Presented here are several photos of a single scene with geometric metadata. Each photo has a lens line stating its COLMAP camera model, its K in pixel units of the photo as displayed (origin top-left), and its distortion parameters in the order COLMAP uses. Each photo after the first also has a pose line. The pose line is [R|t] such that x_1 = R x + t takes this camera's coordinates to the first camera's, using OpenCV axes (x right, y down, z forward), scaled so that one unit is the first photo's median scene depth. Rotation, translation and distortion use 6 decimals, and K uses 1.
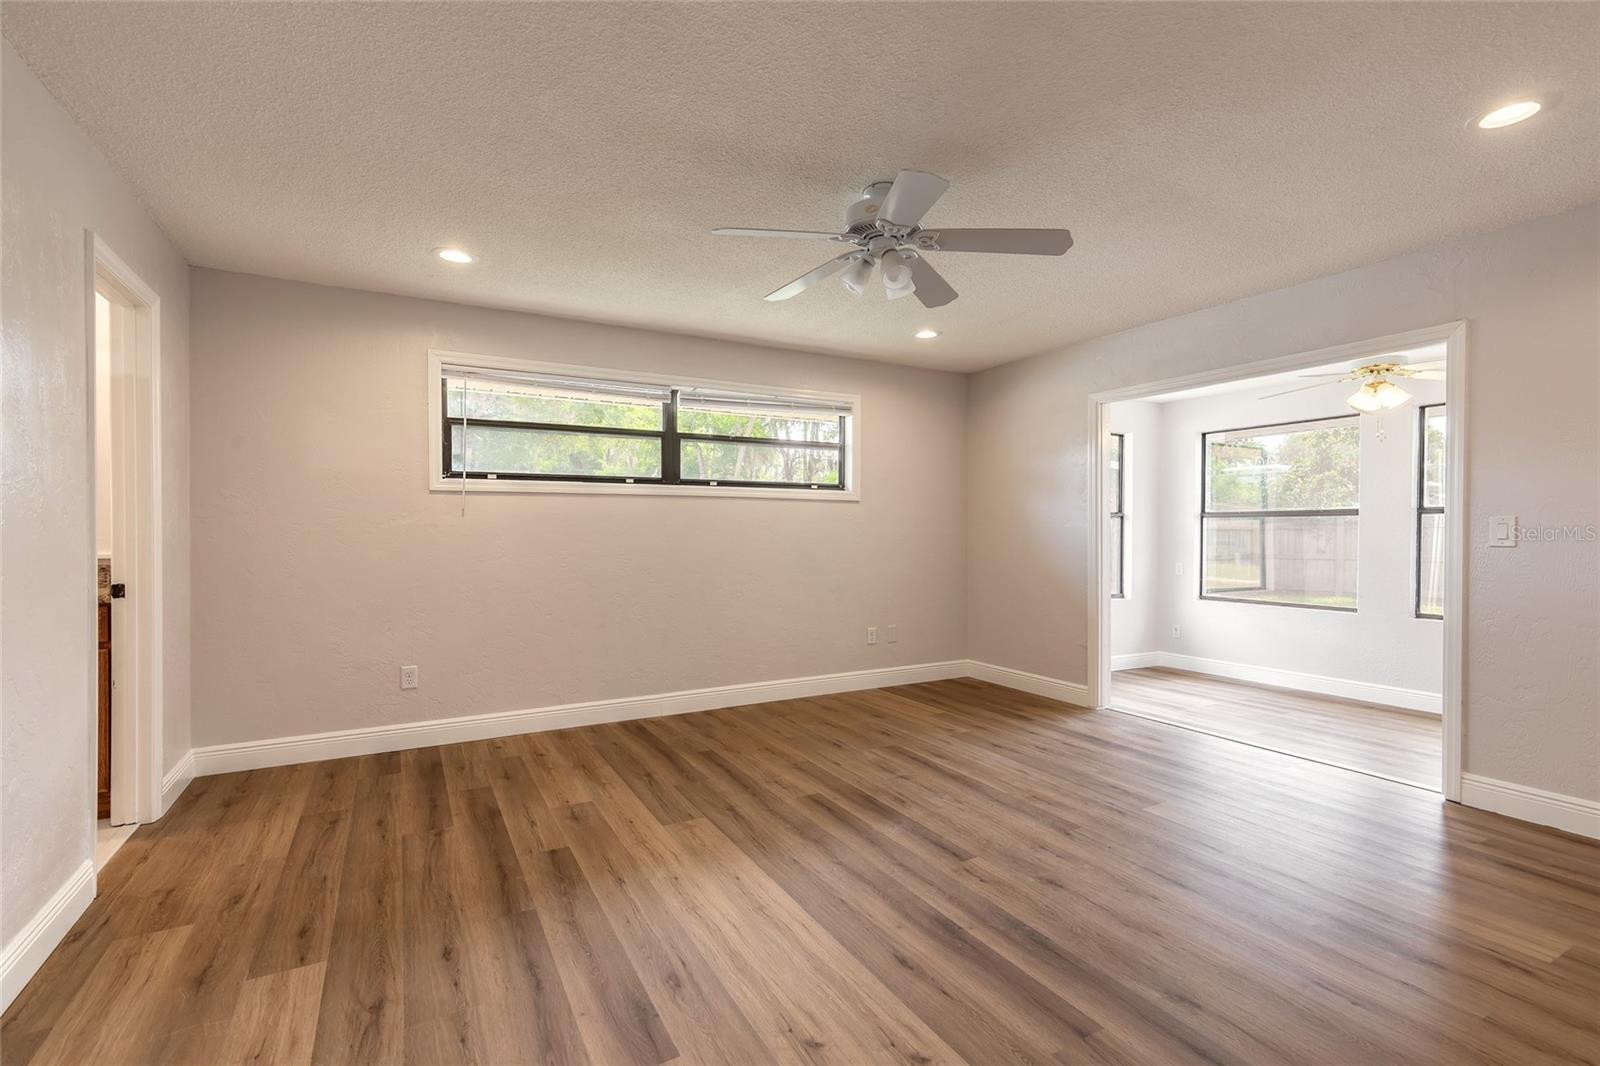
lens RADIAL K [[719.9, 0, 795.3], [0, 719.9, 538.3], [0, 0, 1]] dist [0.006972, -0.001189]
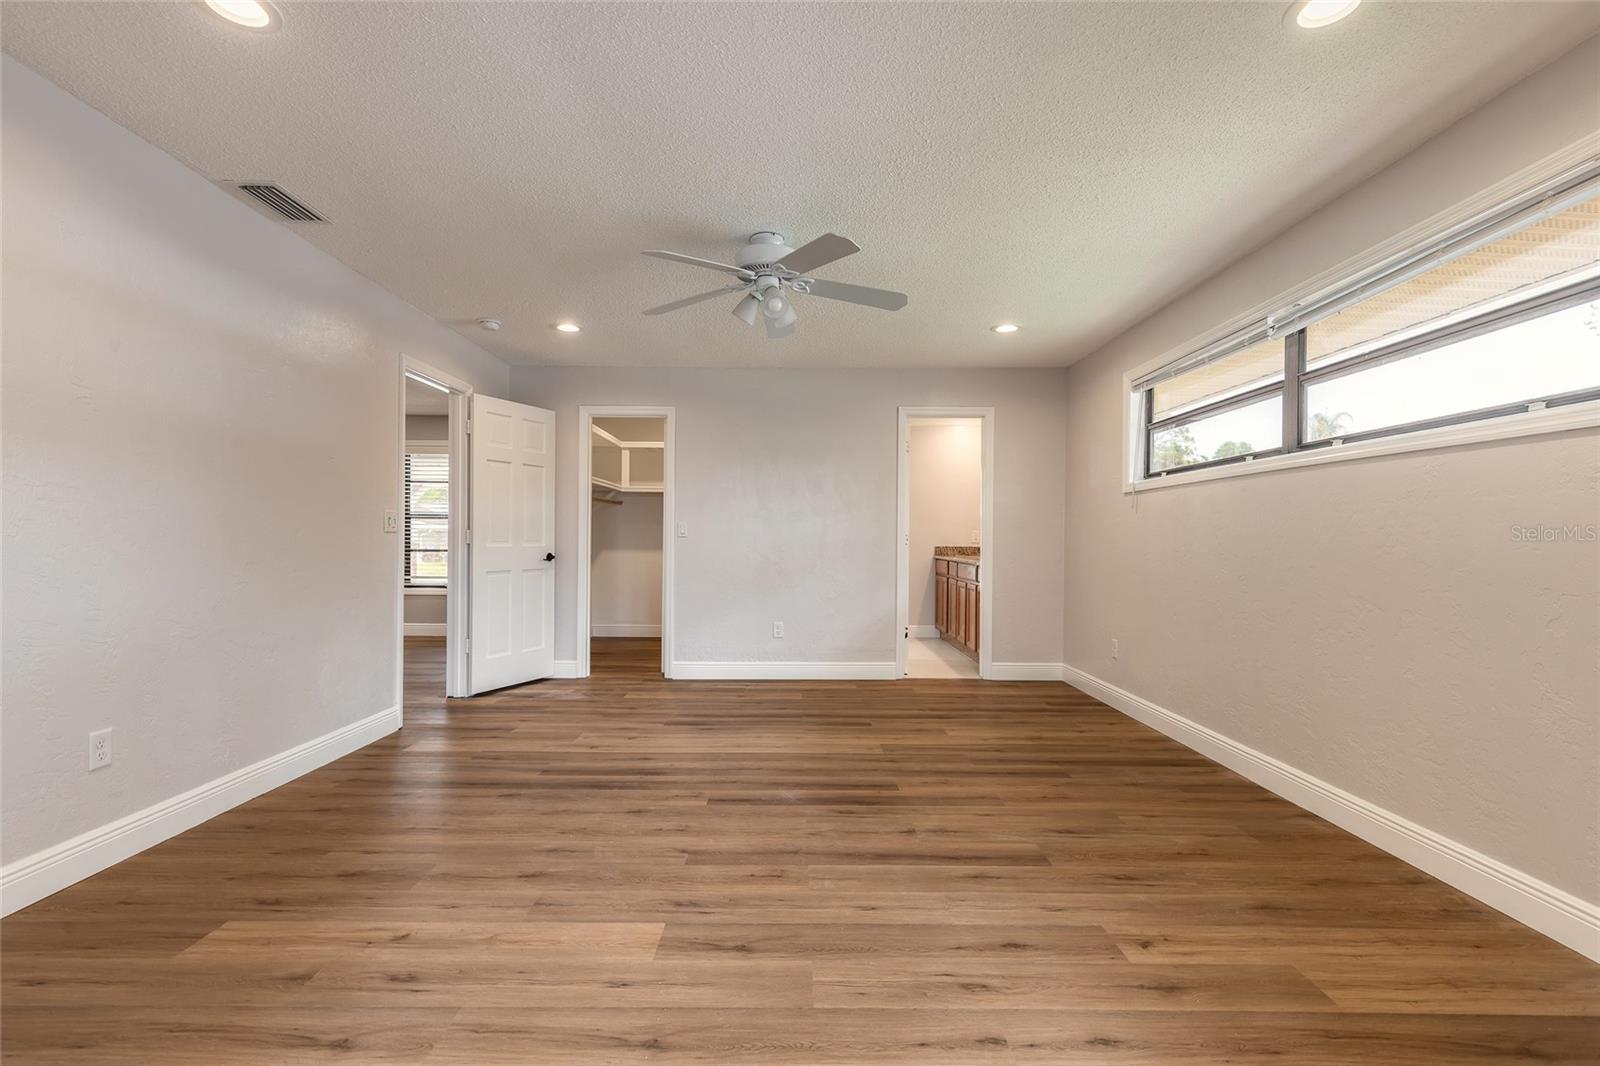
lens RADIAL K [[719.9, 0, 795.3], [0, 719.9, 538.3], [0, 0, 1]] dist [0.006972, -0.001189]
pose [[-0.481206, -0.003626, -0.876600, 0.924364], [-0.016214, 0.999857, 0.004765, 0.012699], [0.876457, 0.016506, -0.481196, 1.301962]]
